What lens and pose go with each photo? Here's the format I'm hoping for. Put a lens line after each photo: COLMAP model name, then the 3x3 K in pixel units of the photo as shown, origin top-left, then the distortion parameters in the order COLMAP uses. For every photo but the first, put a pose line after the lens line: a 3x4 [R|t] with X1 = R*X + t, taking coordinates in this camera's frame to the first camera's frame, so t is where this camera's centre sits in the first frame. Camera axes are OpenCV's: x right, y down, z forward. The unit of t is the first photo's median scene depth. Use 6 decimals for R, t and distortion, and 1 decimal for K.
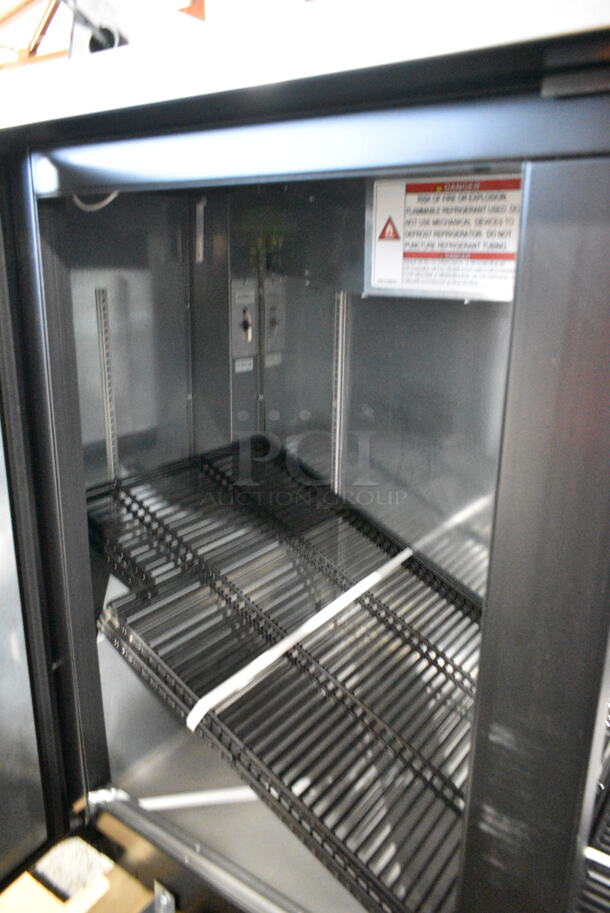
lens RADIAL K [[709.1, 0, 305.0], [0, 709.1, 456.5], [0, 0, 1]] dist [-0.003841, -0.005364]
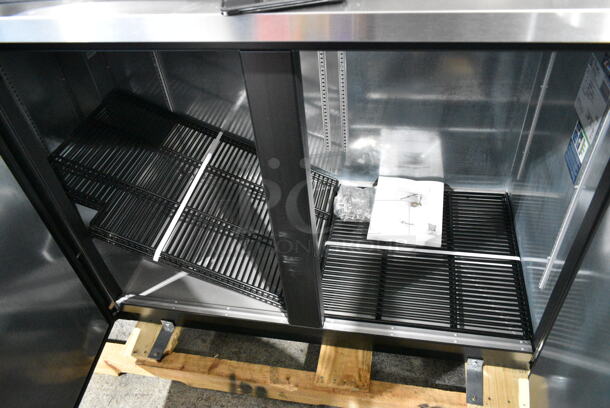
lens RADIAL K [[473.8, 0, 305.0], [0, 473.8, 204.0], [0, 0, 1]] dist [-0.003841, -0.005364]
pose [[0.890204, -0.365338, 0.272150, -0.069454], [0.216256, 0.864681, 0.453387, -0.309837], [-0.400962, -0.344752, 0.848749, -0.354864]]
